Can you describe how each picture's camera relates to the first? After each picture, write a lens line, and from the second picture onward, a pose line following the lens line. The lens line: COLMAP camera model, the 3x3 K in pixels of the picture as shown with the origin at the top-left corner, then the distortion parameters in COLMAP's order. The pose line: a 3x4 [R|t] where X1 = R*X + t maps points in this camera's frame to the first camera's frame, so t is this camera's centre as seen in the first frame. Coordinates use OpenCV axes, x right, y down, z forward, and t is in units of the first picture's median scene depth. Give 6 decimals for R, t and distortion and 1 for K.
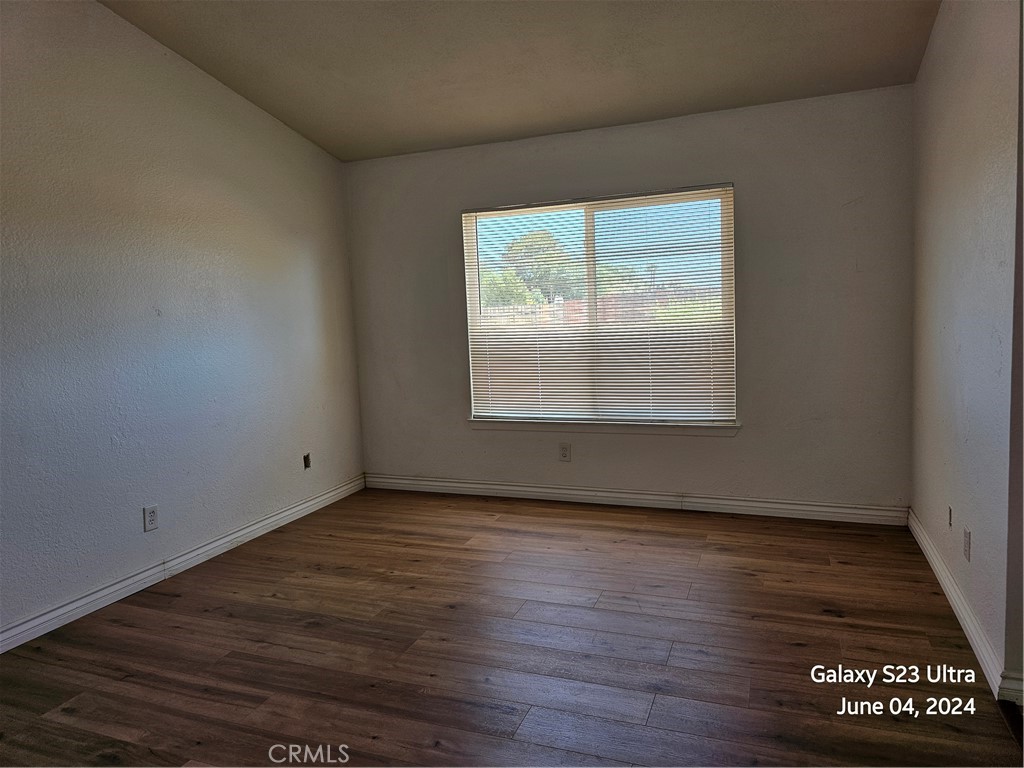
lens RADIAL K [[692.0, 0, 505.6], [0, 692.0, 381.5], [0, 0, 1]] dist [0.052744, -0.046508]
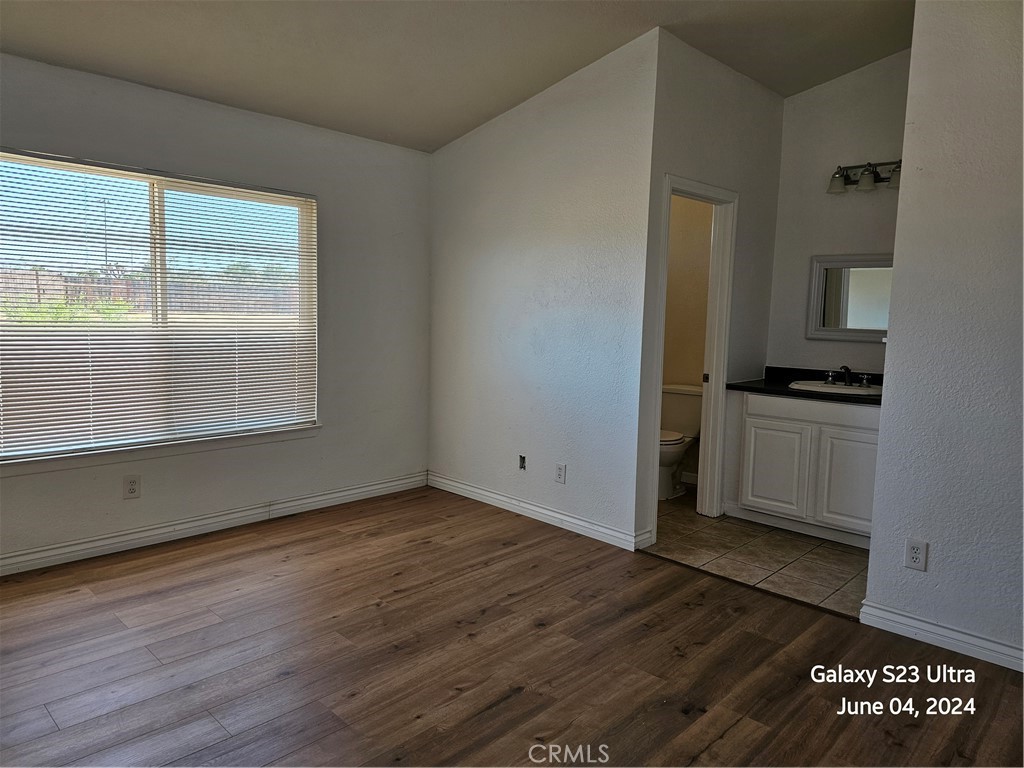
lens RADIAL K [[692.0, 0, 506.5], [0, 692.0, 385.6], [0, 0, 1]] dist [0.052744, -0.046508]
pose [[0.372176, -0.053350, 0.926628, -0.552647], [0.053483, 0.997921, 0.035973, -0.020581], [-0.926620, 0.036170, 0.374255, 0.343499]]
